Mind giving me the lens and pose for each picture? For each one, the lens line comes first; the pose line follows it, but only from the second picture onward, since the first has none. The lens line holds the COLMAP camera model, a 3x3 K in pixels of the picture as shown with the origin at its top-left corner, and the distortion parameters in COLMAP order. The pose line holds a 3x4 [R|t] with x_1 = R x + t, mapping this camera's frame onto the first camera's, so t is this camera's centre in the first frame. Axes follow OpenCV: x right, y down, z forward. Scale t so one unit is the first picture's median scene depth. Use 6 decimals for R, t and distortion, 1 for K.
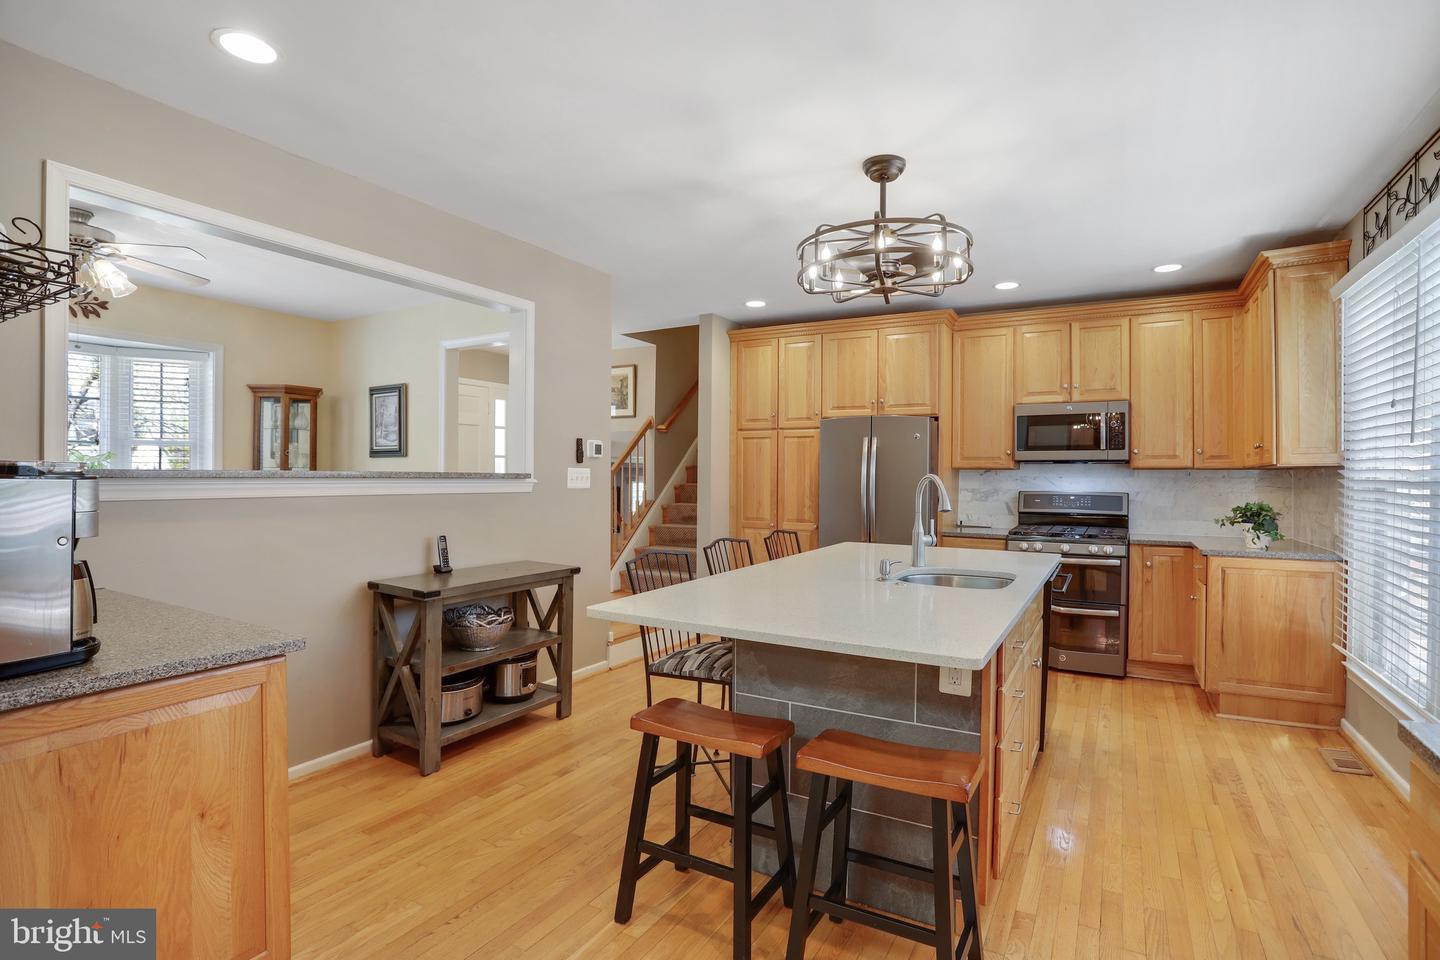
lens RADIAL K [[707.2, 0, 722.5], [0, 707.2, 472.8], [0, 0, 1]] dist [-0.084228, 0.040628]
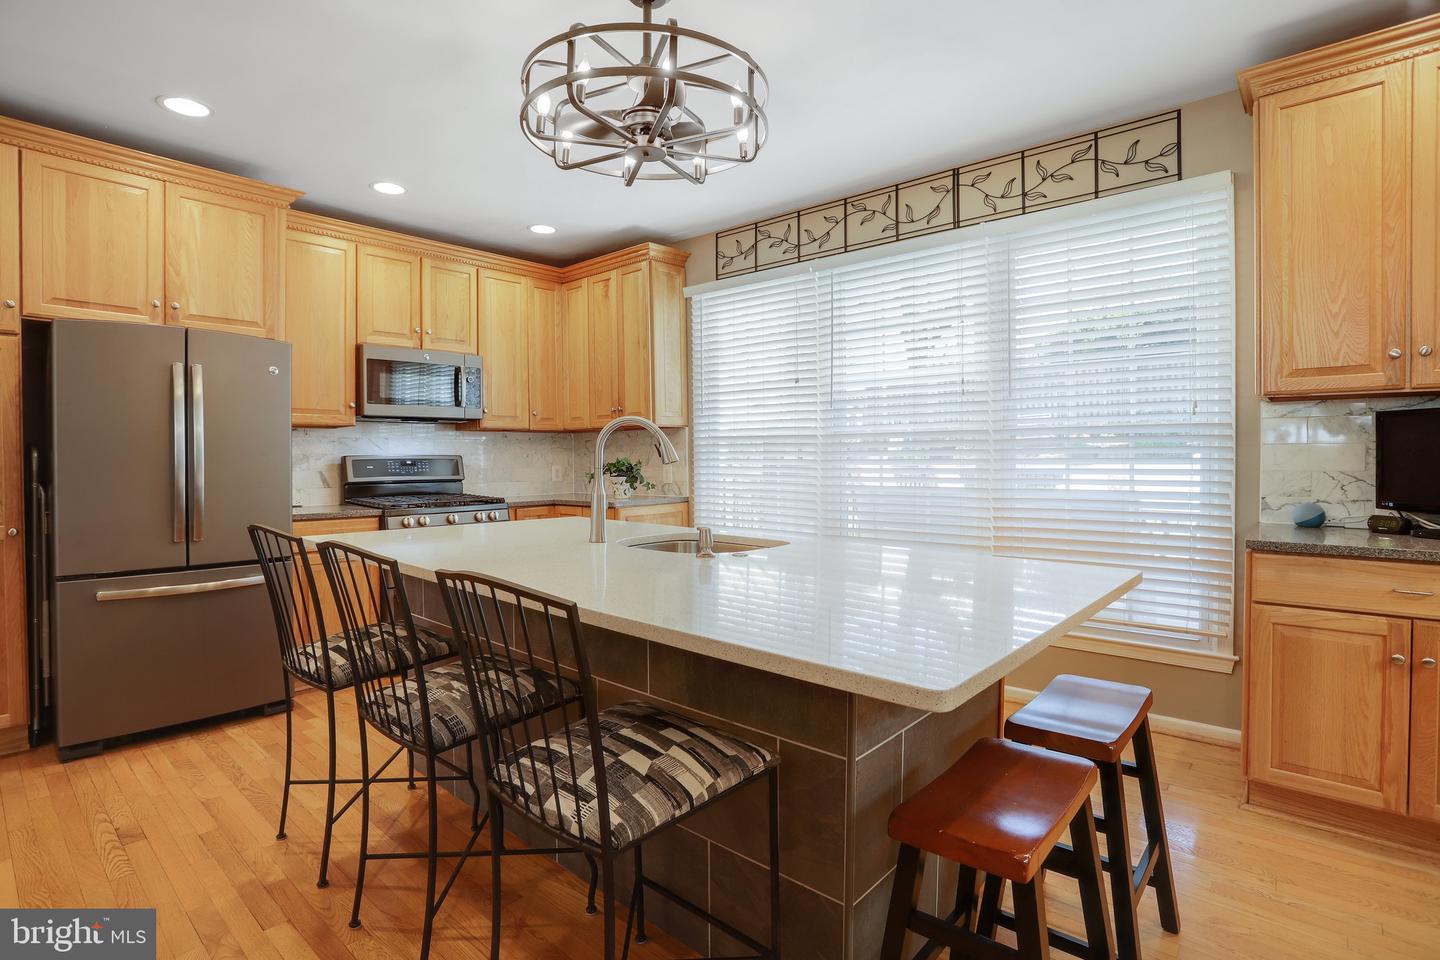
lens RADIAL K [[707.2, 0, 722.5], [0, 707.2, 472.8], [0, 0, 1]] dist [-0.084228, 0.040628]
pose [[0.192845, -0.026664, 0.980867, -0.274611], [0.005062, 0.999644, 0.026179, 0.029391], [-0.981216, -0.000083, 0.192912, 0.473484]]
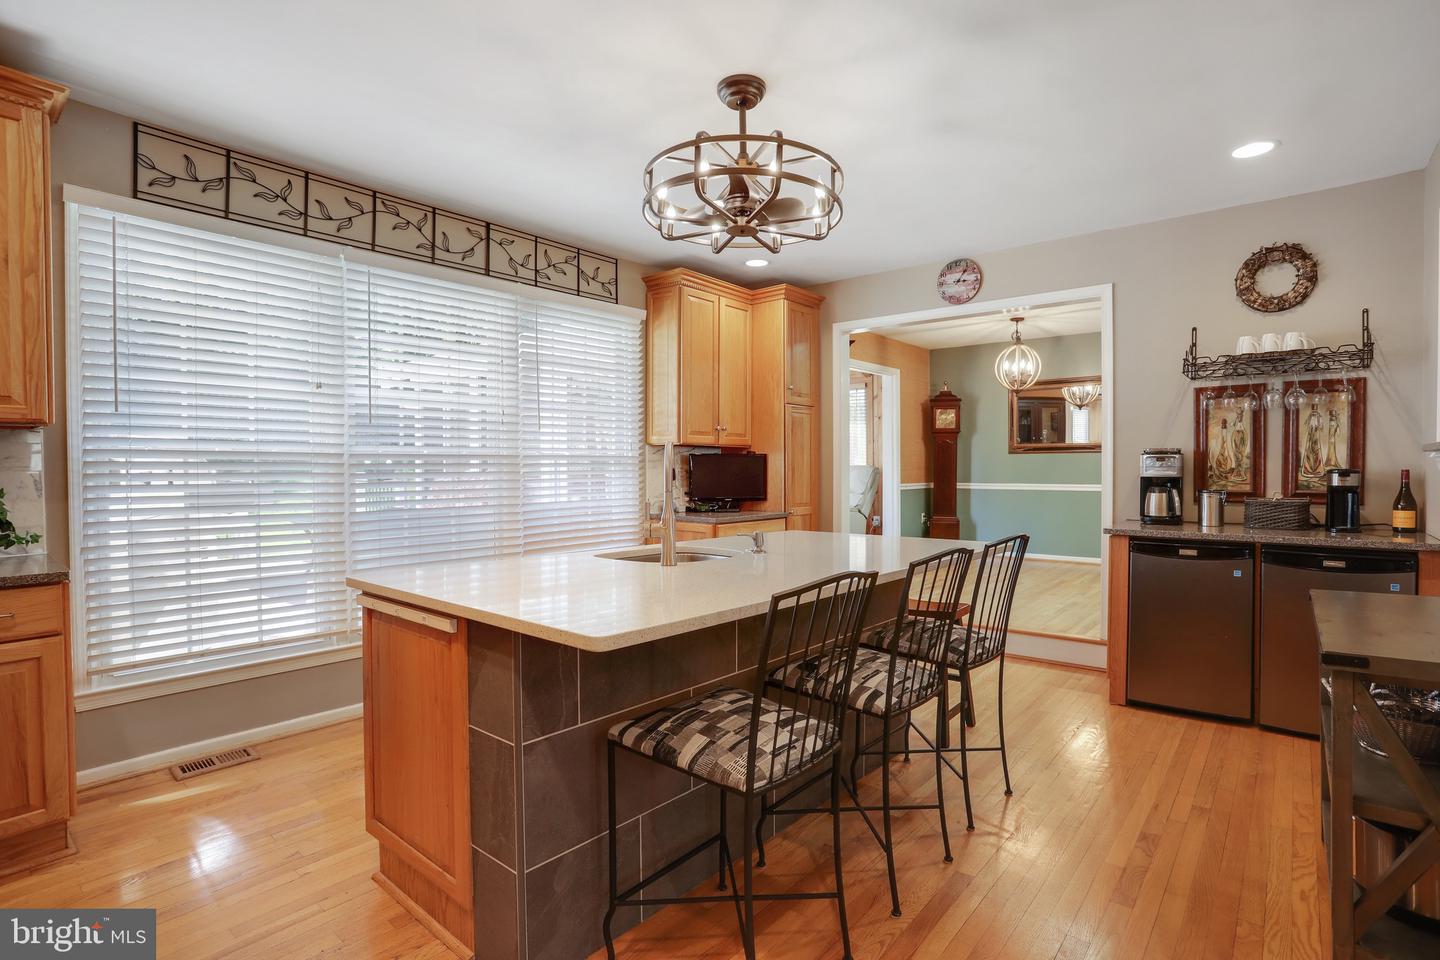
lens RADIAL K [[701.8, 0, 720.0], [0, 701.8, 480.0], [0, 0, 1]] dist [-0.082202, 0.029380]
pose [[-0.984342, -0.007962, 0.176090, 0.062924], [-0.004515, 0.999790, 0.019965, 0.017965], [-0.176212, 0.018857, -0.984172, 1.104978]]
